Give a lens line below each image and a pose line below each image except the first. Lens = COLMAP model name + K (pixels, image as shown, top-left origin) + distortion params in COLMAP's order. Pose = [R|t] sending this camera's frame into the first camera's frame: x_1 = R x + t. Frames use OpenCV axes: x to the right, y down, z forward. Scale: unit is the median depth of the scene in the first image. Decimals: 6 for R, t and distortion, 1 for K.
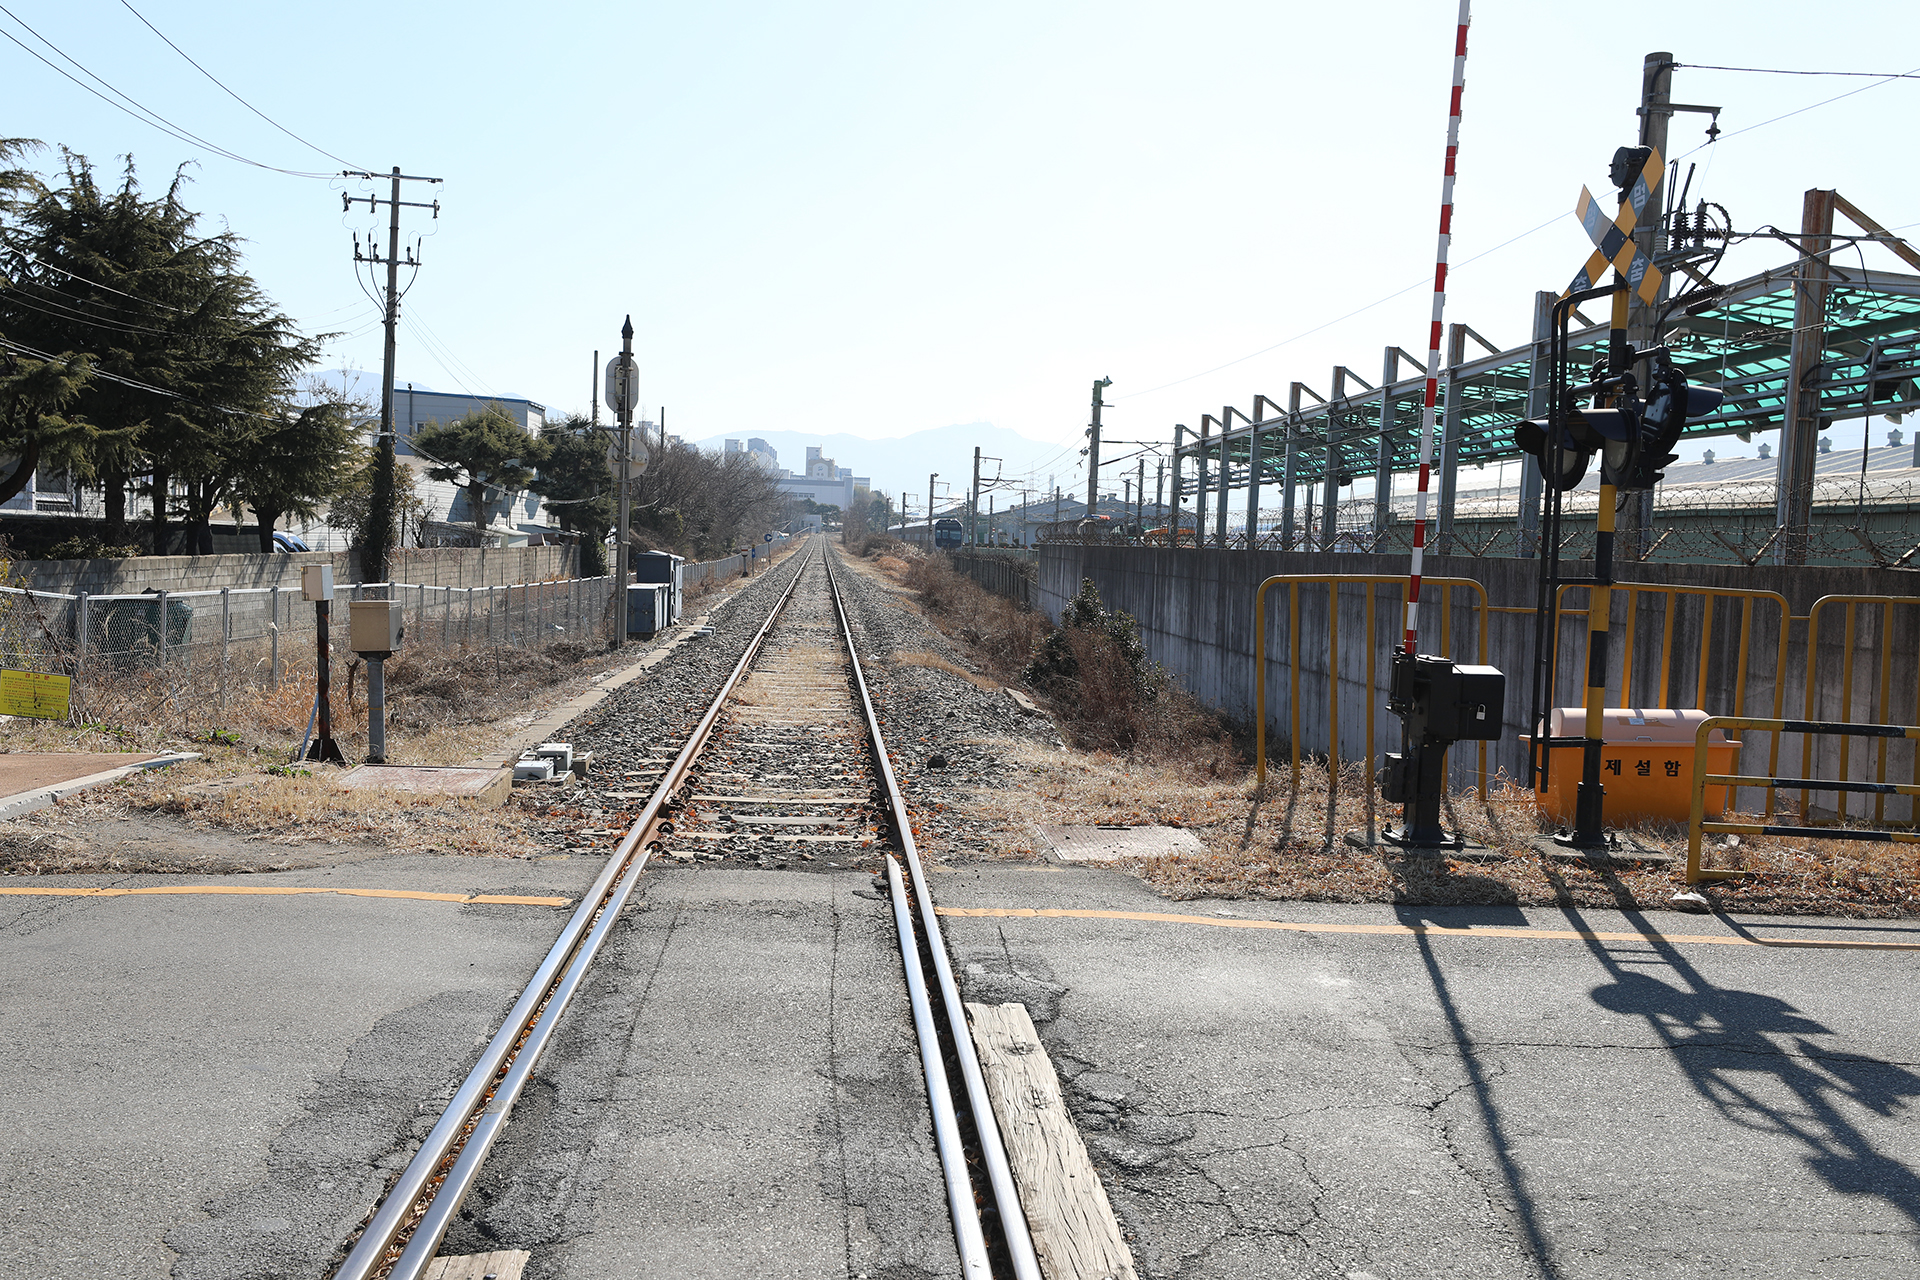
lens RADIAL K [[1736.5, 0, 962.0], [0, 1736.5, 632.0], [0, 0, 1]] dist [0.031203, 0.034026]
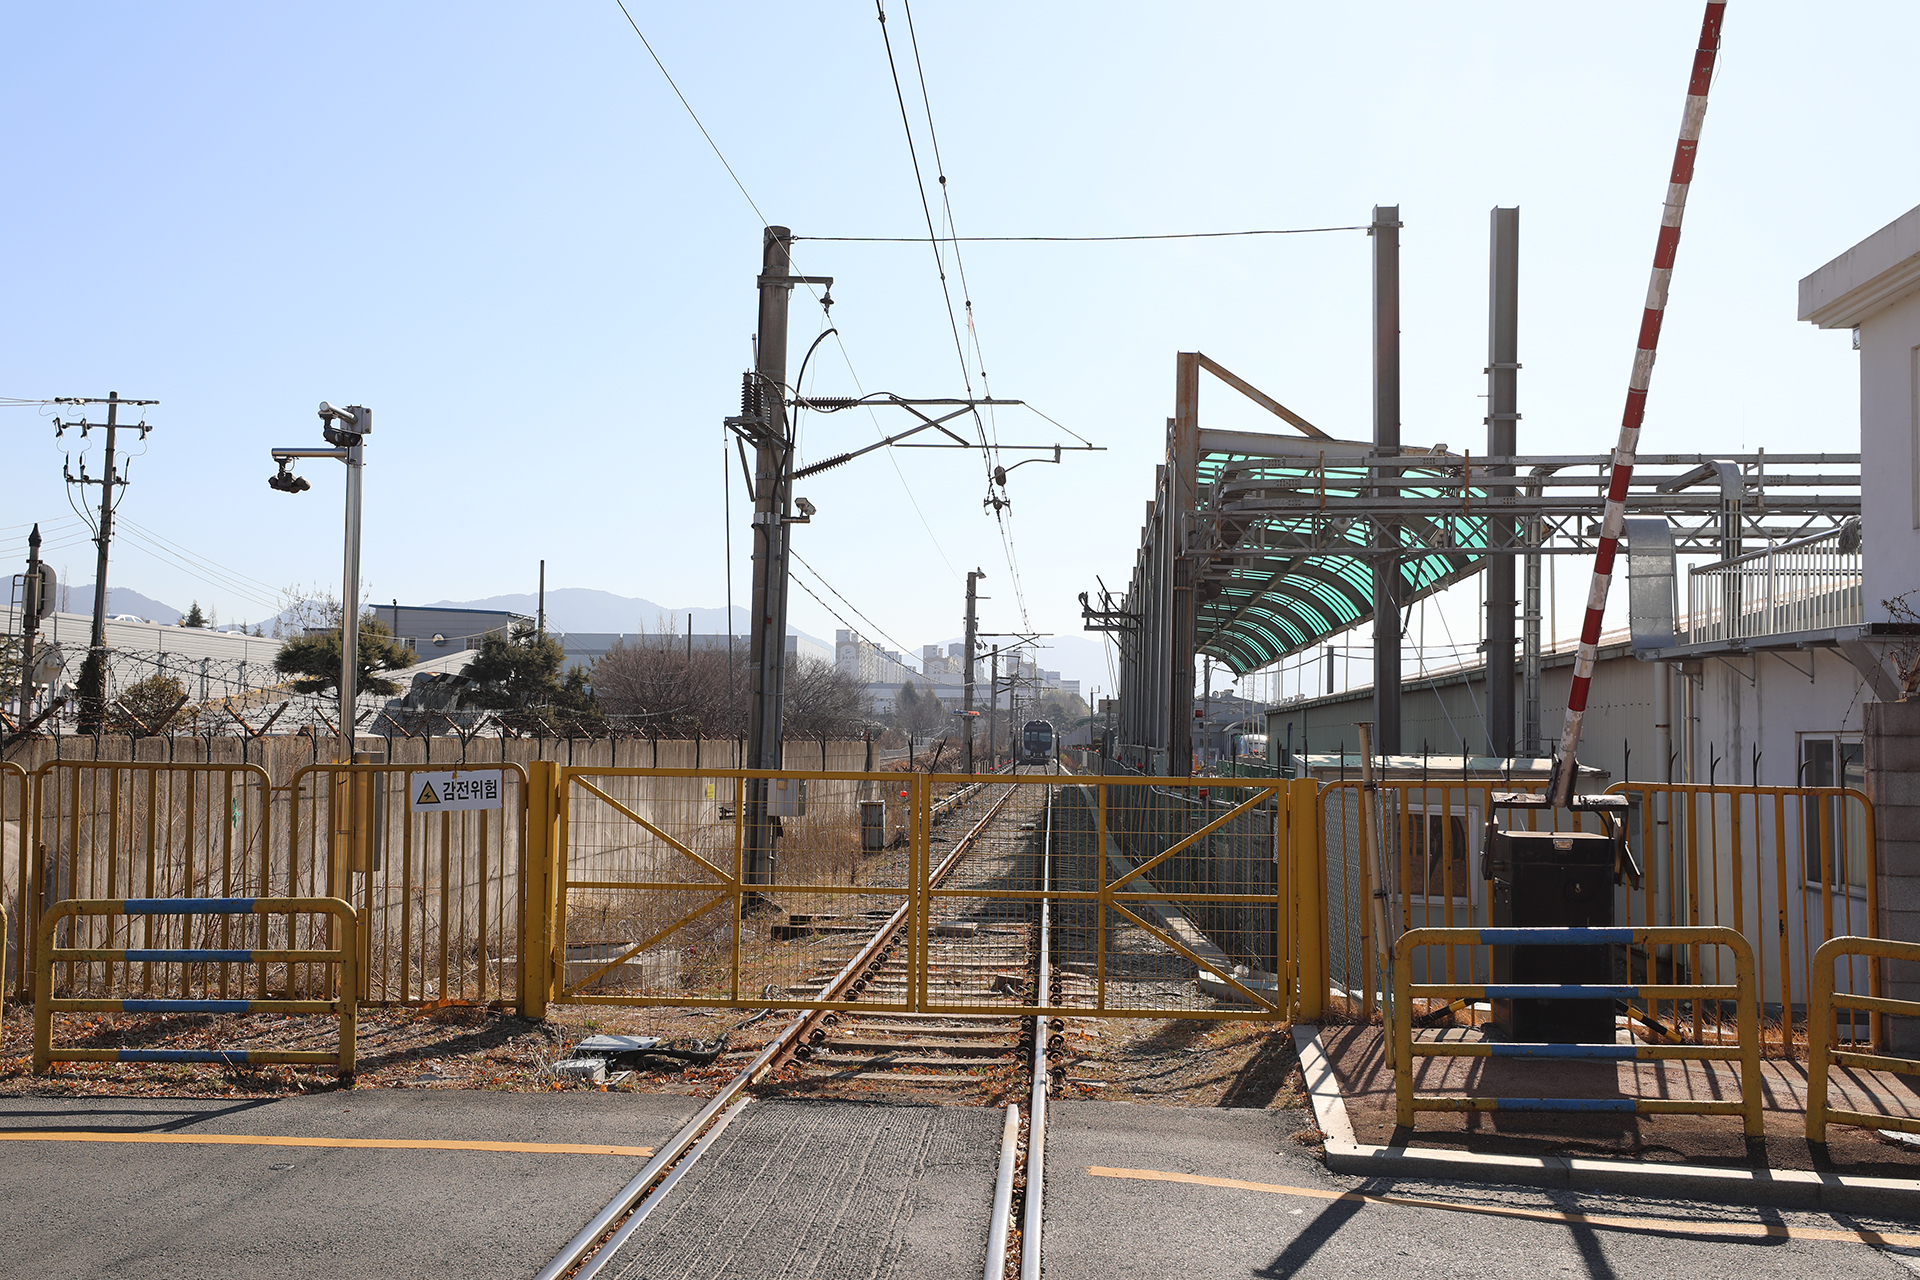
lens RADIAL K [[1813.2, 0, 954.9], [0, 1813.2, 649.3], [0, 0, 1]] dist [0.048797, 0.000000]
pose [[0.989525, -0.027908, -0.141638, 0.324397], [0.012685, 0.994149, -0.107269, 0.009142], [0.143803, 0.104349, 0.984089, 0.015893]]
